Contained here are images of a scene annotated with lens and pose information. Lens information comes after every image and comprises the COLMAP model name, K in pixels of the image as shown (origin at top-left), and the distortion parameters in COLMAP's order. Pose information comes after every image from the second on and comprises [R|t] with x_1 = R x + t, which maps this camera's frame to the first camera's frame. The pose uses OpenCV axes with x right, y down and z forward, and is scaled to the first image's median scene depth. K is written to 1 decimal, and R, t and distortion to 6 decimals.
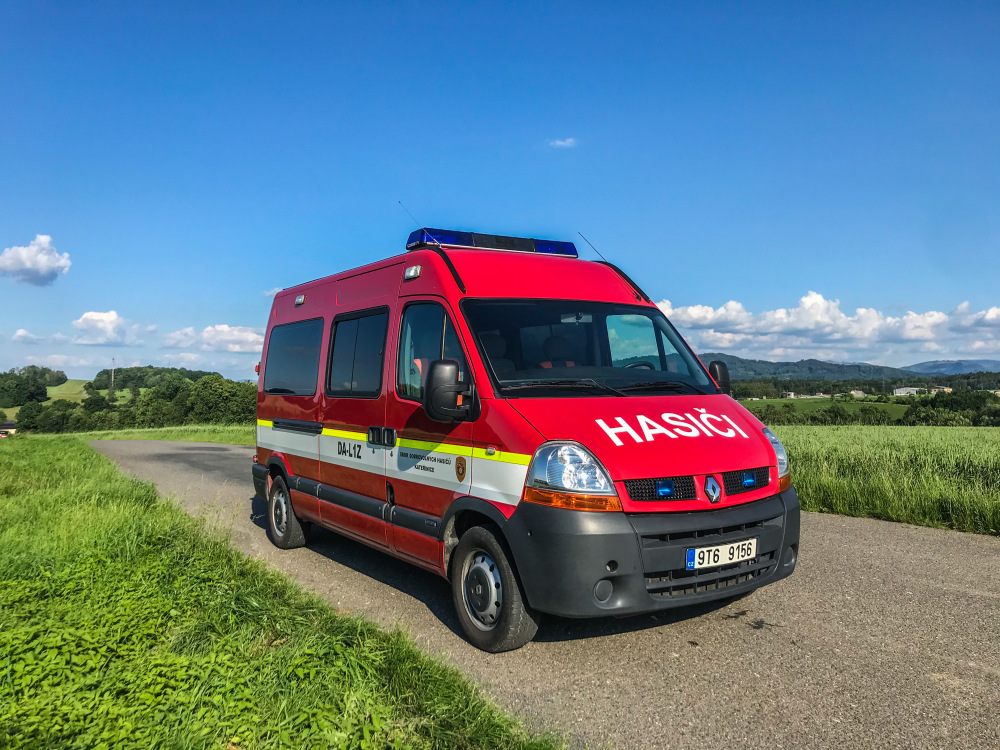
lens RADIAL K [[812.2, 0, 500.0], [0, 812.2, 375.0], [0, 0, 1]] dist [0.079803, -0.126177]
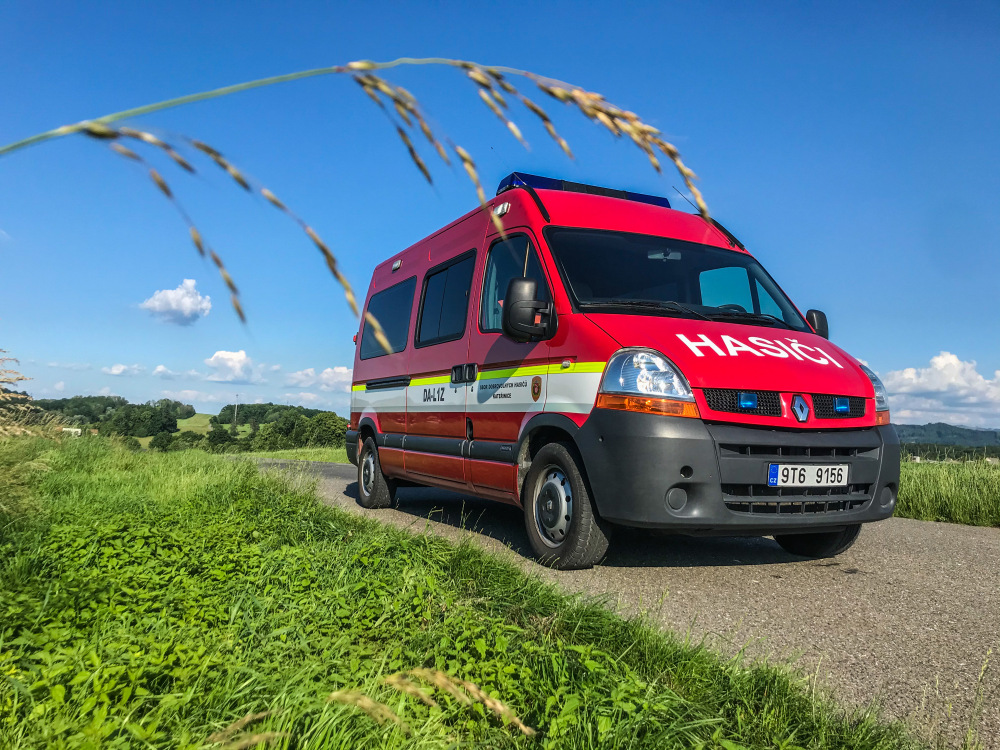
lens RADIAL K [[815.6, 0, 500.0], [0, 815.6, 375.0], [0, 0, 1]] dist [0.006212, -0.008648]
pose [[0.990663, 0.028591, -0.133298, 0.040837], [-0.036489, 0.997697, -0.057185, 0.165888], [0.131356, 0.061514, 0.989425, 0.019722]]
